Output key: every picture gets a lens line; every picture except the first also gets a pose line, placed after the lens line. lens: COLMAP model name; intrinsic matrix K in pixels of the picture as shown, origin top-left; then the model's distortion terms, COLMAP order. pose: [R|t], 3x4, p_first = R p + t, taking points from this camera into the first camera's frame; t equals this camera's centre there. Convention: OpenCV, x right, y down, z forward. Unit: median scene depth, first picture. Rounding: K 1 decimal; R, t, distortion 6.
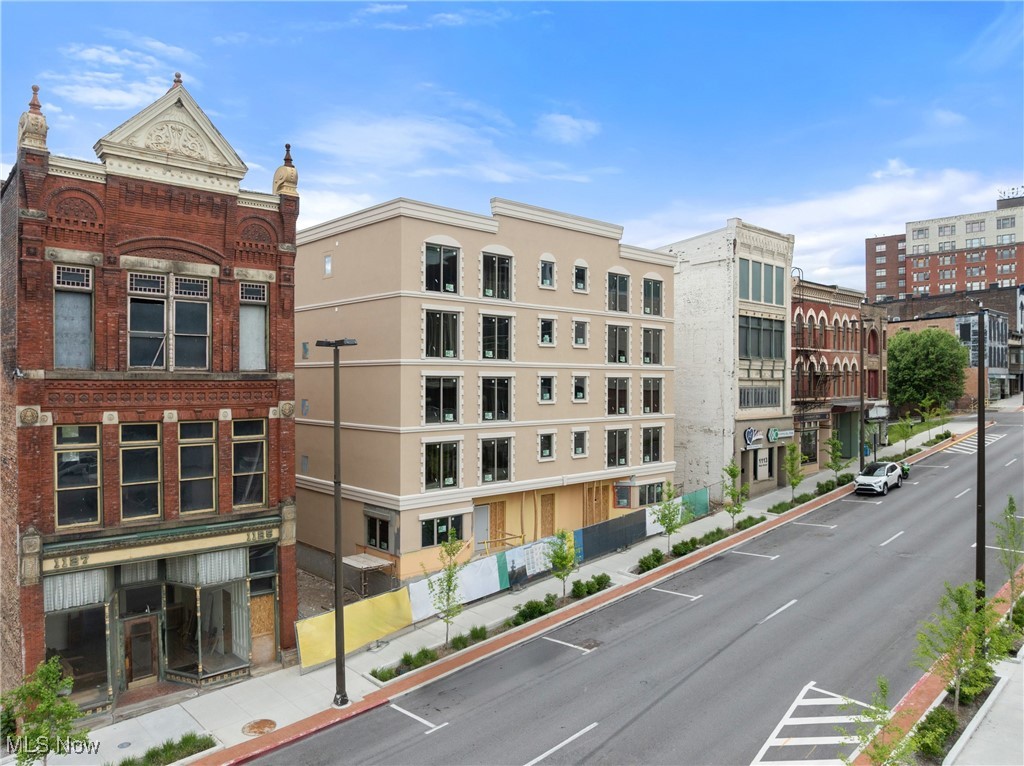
lens RADIAL K [[724.7, 0, 508.1], [0, 724.7, 376.4], [0, 0, 1]] dist [-0.066005, 0.036510]
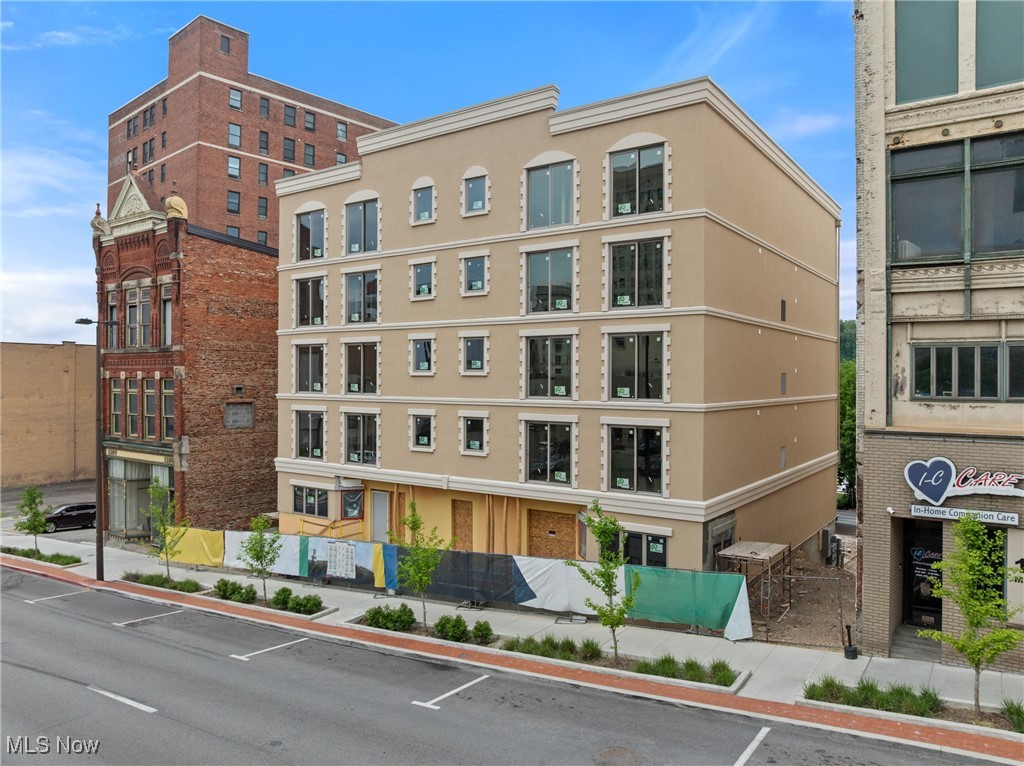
lens RADIAL K [[717.2, 0, 512.0], [0, 717.2, 383.0], [0, 0, 1]] dist [-0.062786, 0.035432]
pose [[0.215282, 0.003027, -0.976547, 0.906844], [0.000787, 0.999994, 0.003273, 0.048718], [0.976552, -0.001473, 0.215278, 1.048326]]
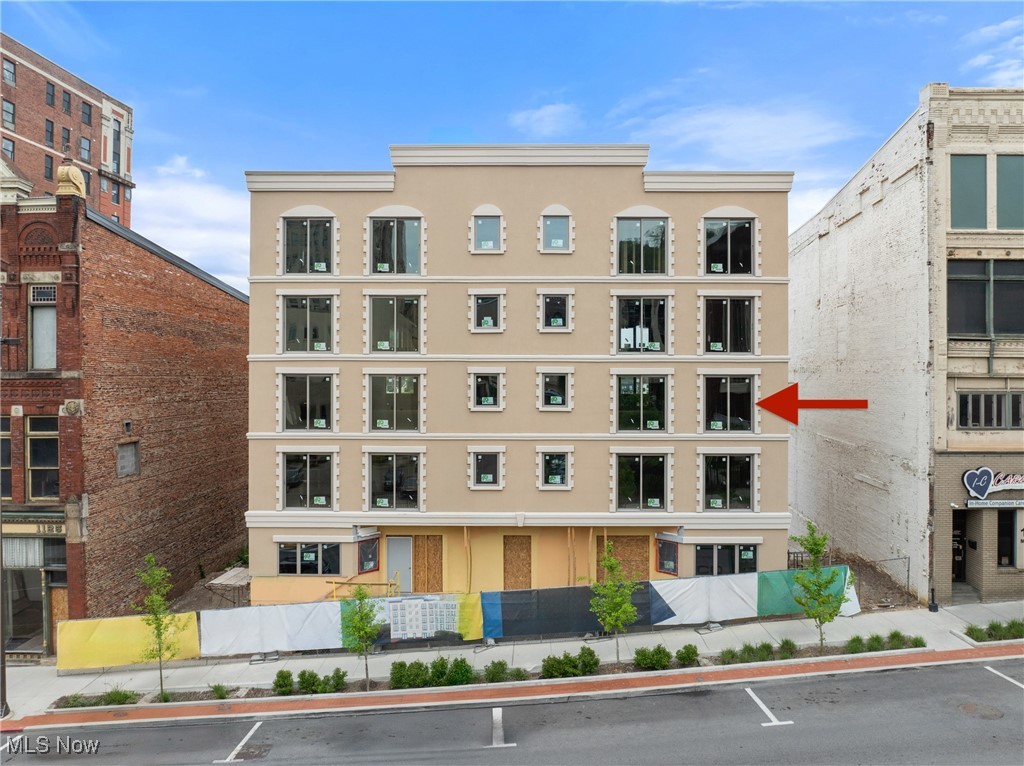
lens RADIAL K [[724.7, 0, 508.1], [0, 724.7, 376.4], [0, 0, 1]] dist [-0.066005, 0.036510]
pose [[0.725803, -0.002238, -0.687899, 0.641093], [0.003867, 0.999992, 0.000826, 0.002827], [0.687892, -0.003259, 0.725806, 0.549307]]
